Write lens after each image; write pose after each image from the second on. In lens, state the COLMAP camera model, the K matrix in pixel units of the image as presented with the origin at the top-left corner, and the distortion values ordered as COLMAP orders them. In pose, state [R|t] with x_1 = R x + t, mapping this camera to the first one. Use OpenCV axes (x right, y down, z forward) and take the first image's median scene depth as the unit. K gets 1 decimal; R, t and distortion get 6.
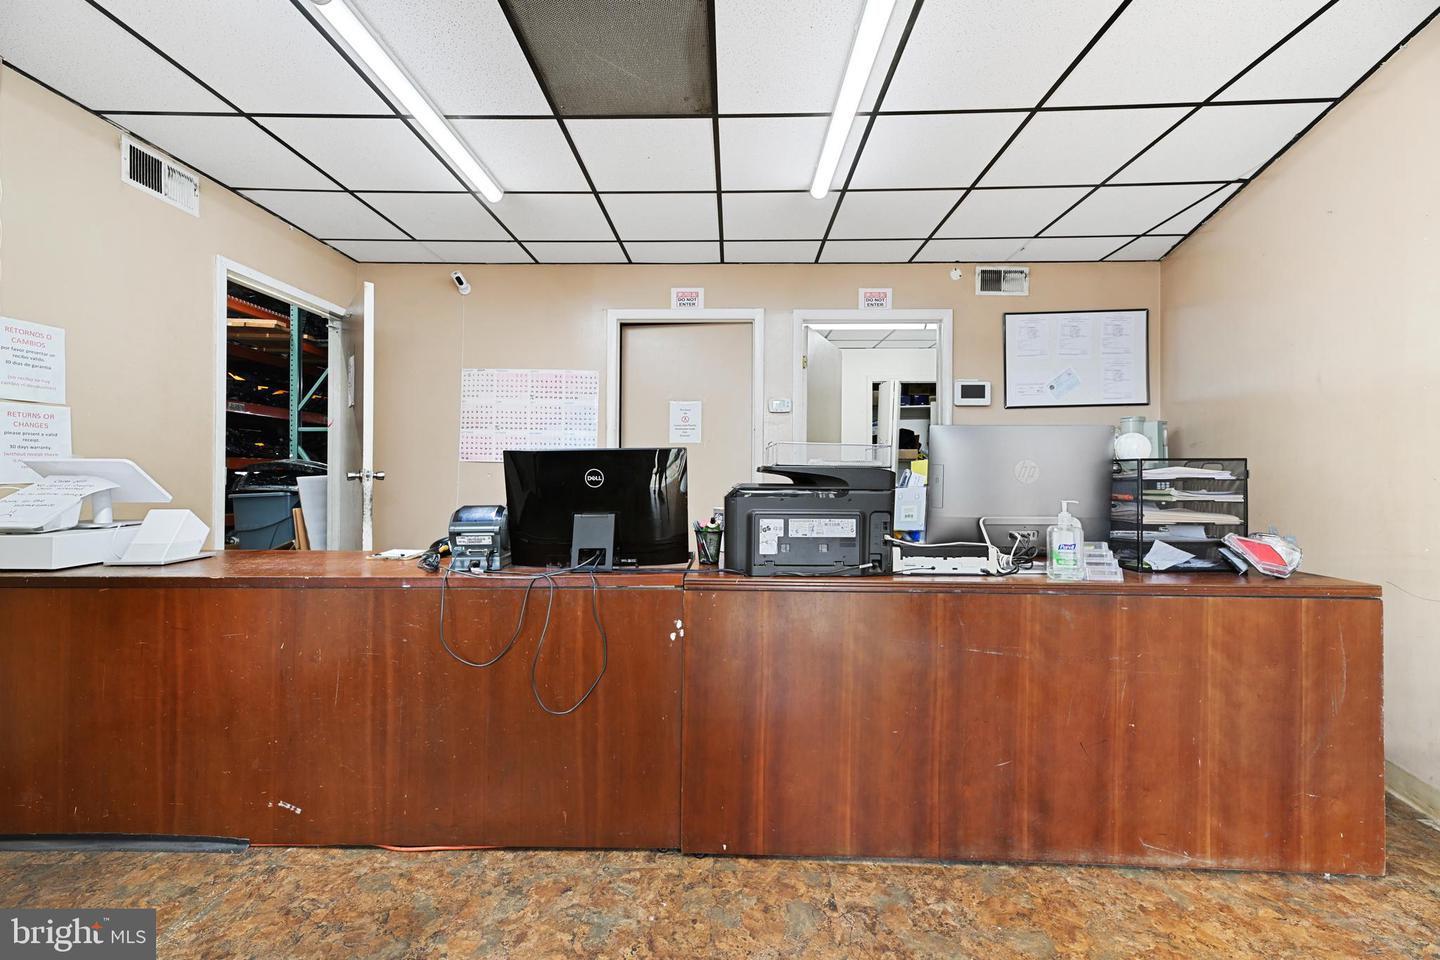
lens RADIAL K [[578.2, 0, 720.0], [0, 578.2, 480.0], [0, 0, 1]] dist [0.010868, 0.000037]
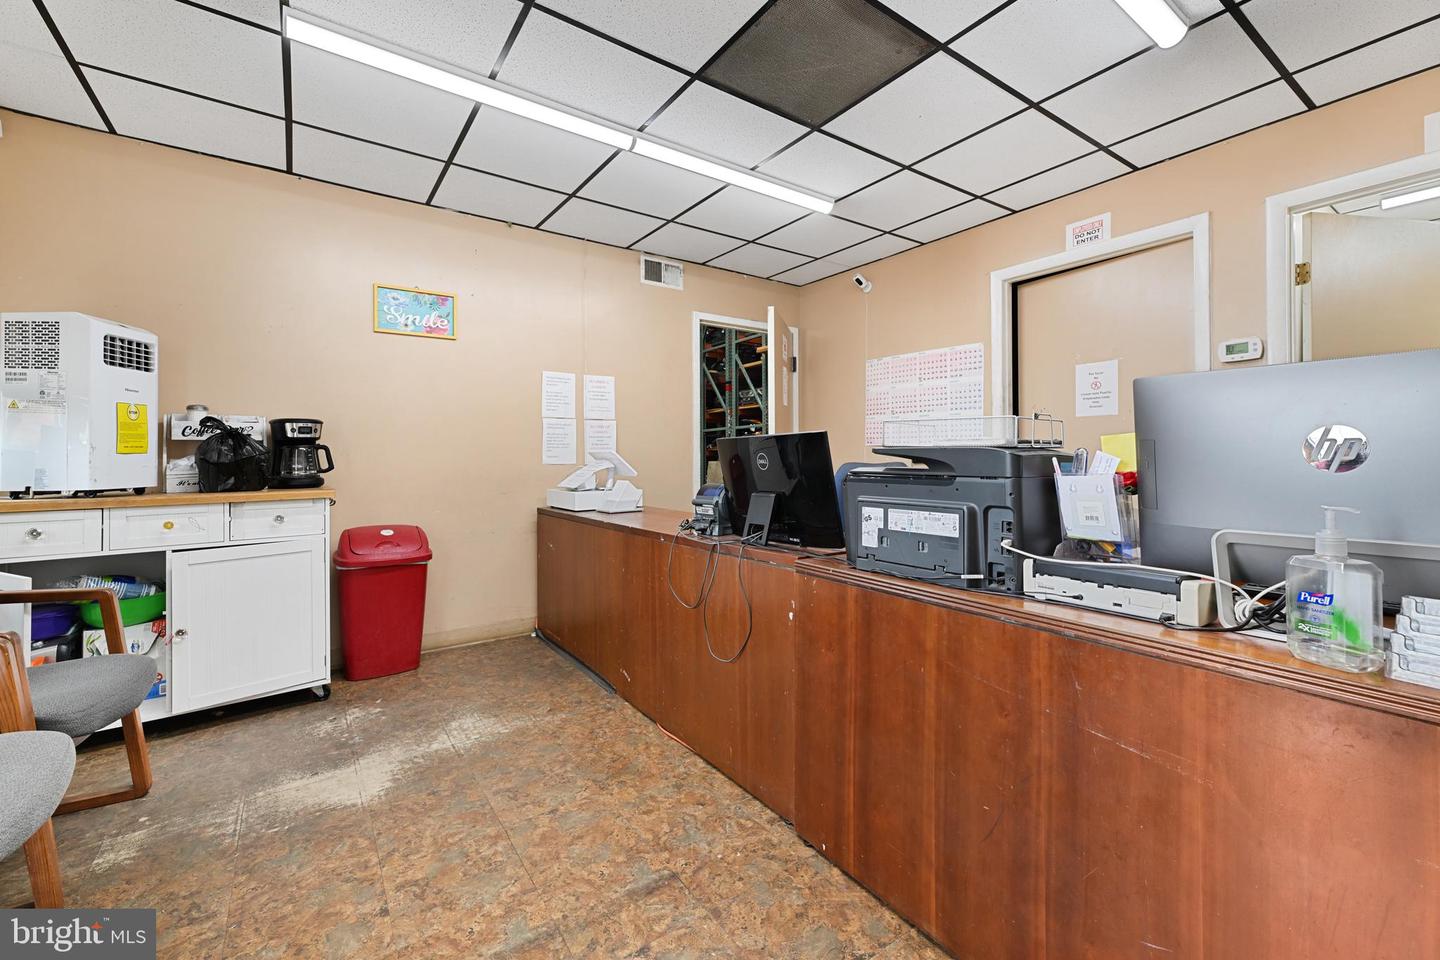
lens RADIAL K [[594.7, 0, 717.8], [0, 594.7, 455.3], [0, 0, 1]] dist [0.008483, -0.000171]
pose [[0.591676, -0.008570, -0.806131, 0.686840], [-0.000718, 0.999937, -0.011157, -0.002435], [0.806176, 0.007181, 0.591633, 0.265834]]
